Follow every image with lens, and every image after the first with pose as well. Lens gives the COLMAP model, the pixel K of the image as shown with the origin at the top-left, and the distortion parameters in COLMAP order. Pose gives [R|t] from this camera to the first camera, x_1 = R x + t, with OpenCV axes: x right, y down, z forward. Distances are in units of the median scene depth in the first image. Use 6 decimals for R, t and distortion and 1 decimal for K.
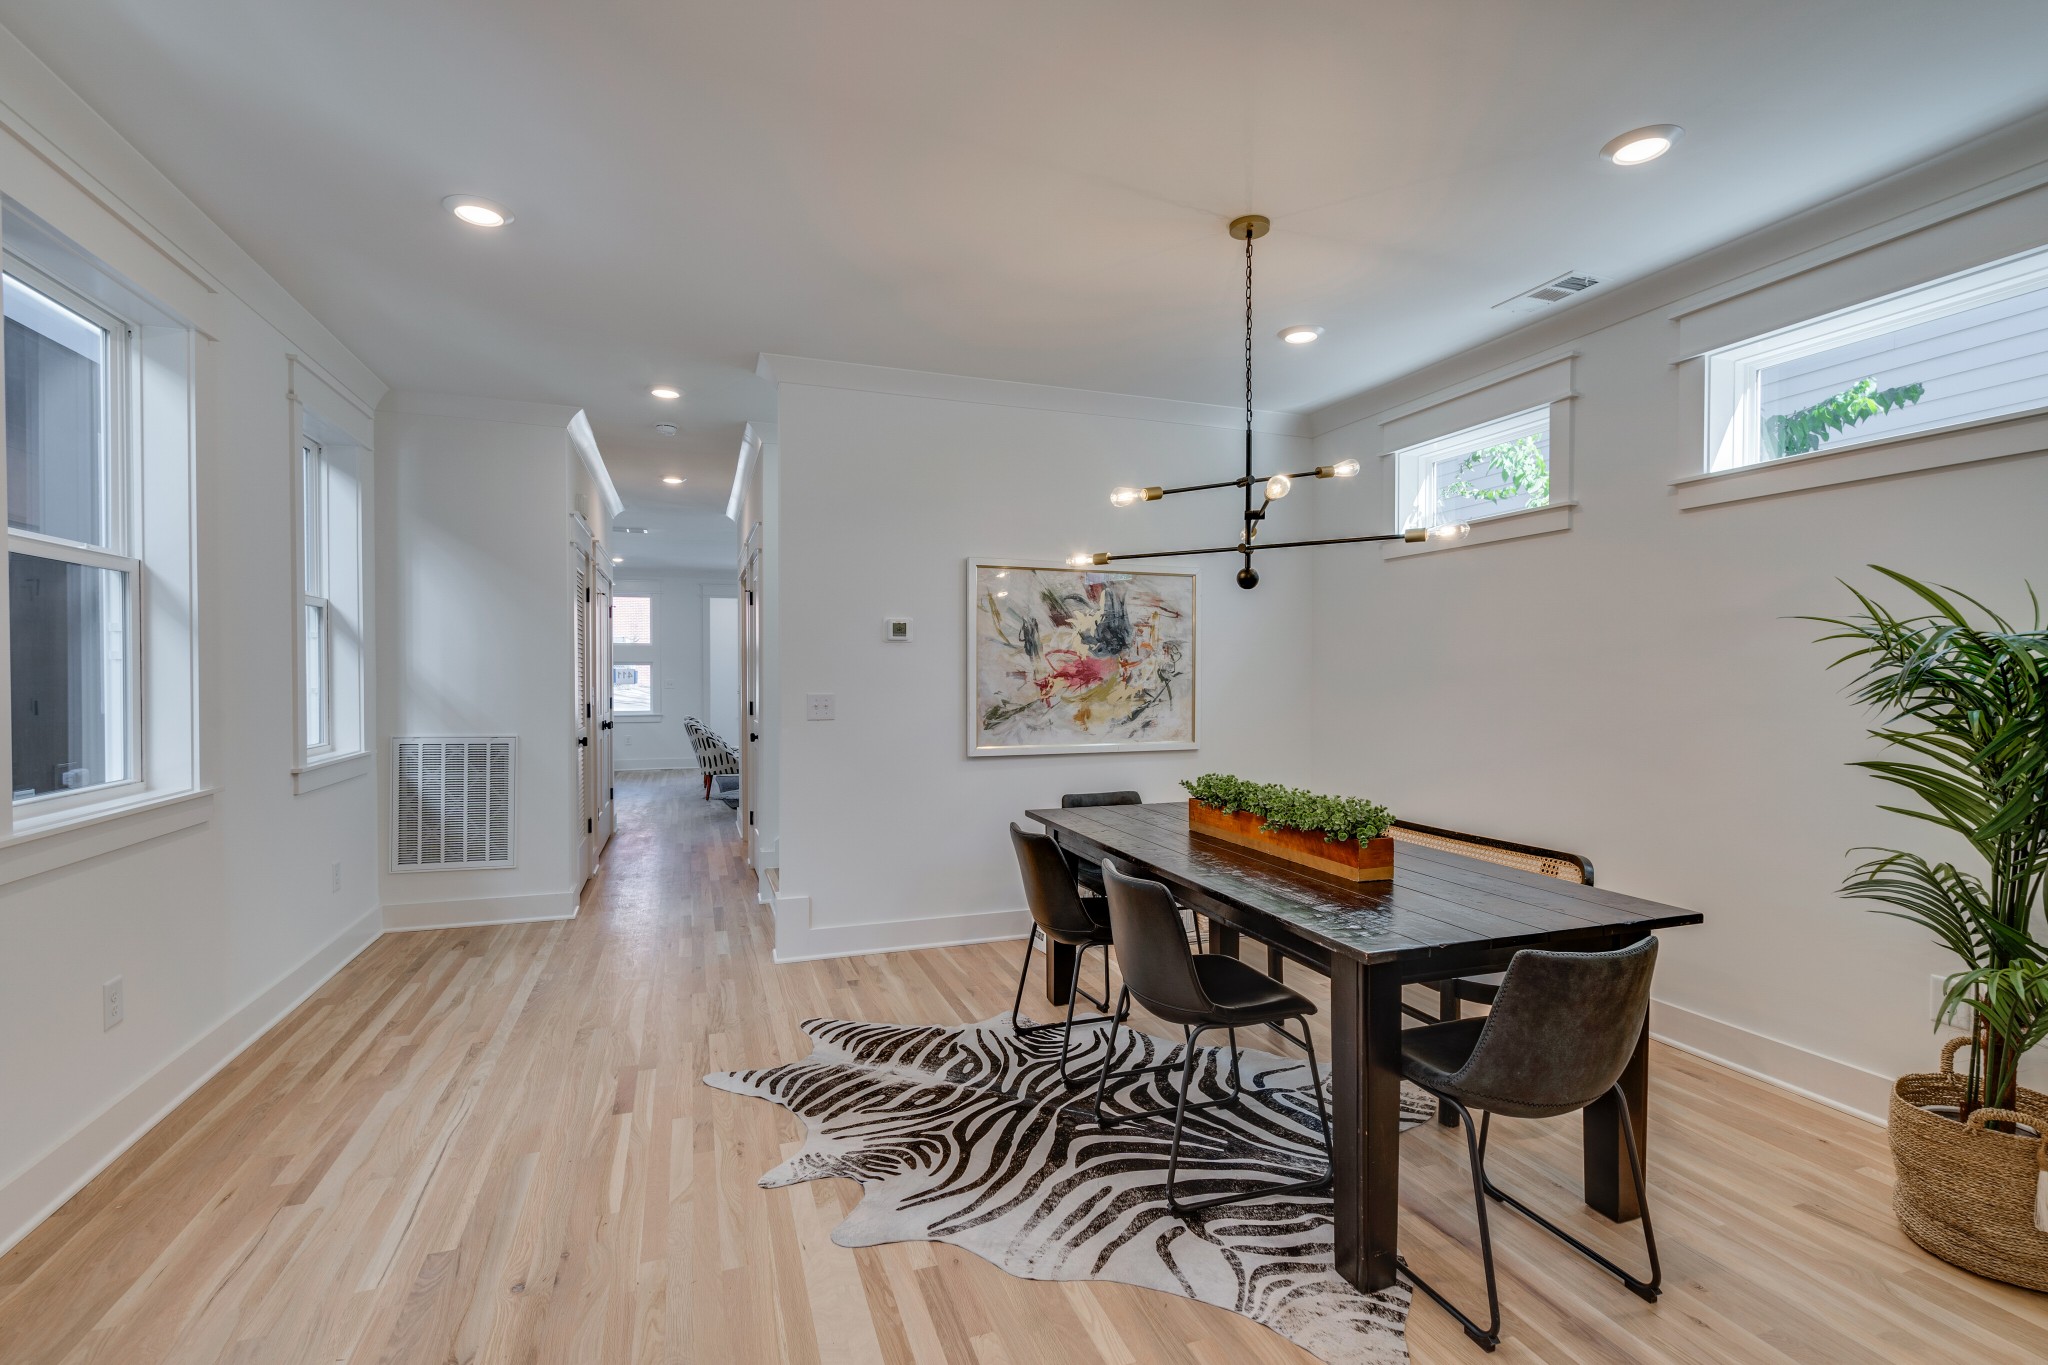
lens RADIAL K [[934.8, 0, 1024.3], [0, 934.8, 685.0], [0, 0, 1]] dist [-0.001183, 0.000795]
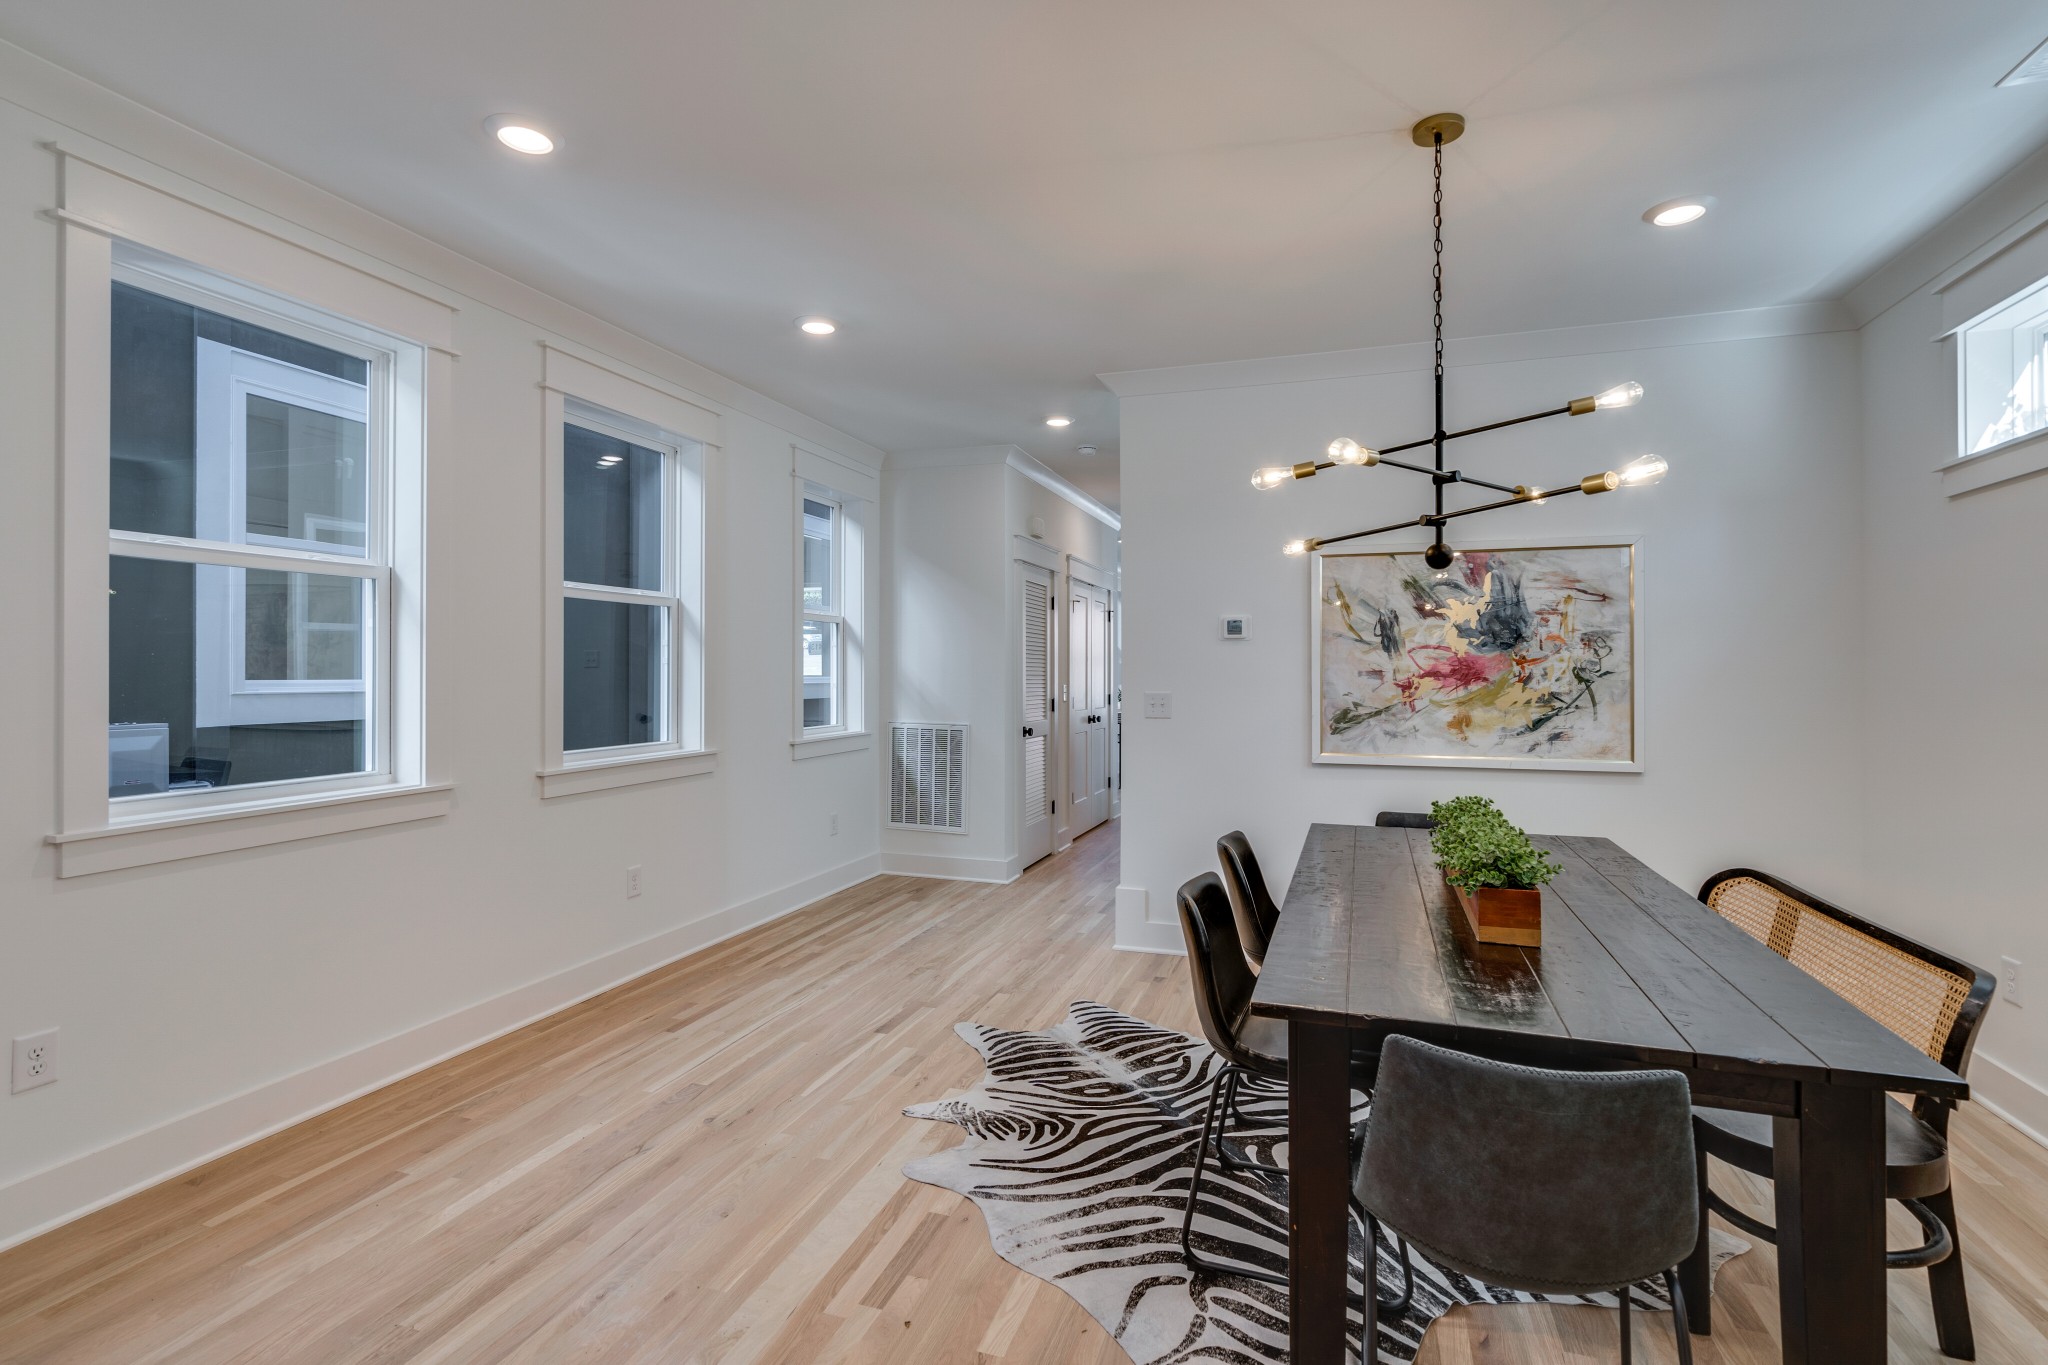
lens RADIAL K [[966.5, 0, 1010.1], [0, 966.5, 661.8], [0, 0, 1]] dist [0.000721, 0.000508]
pose [[0.777533, -0.006649, -0.628807, 0.437282], [-0.008378, 0.999746, -0.020932, -0.001040], [0.628786, 0.021543, 0.777280, 0.100635]]
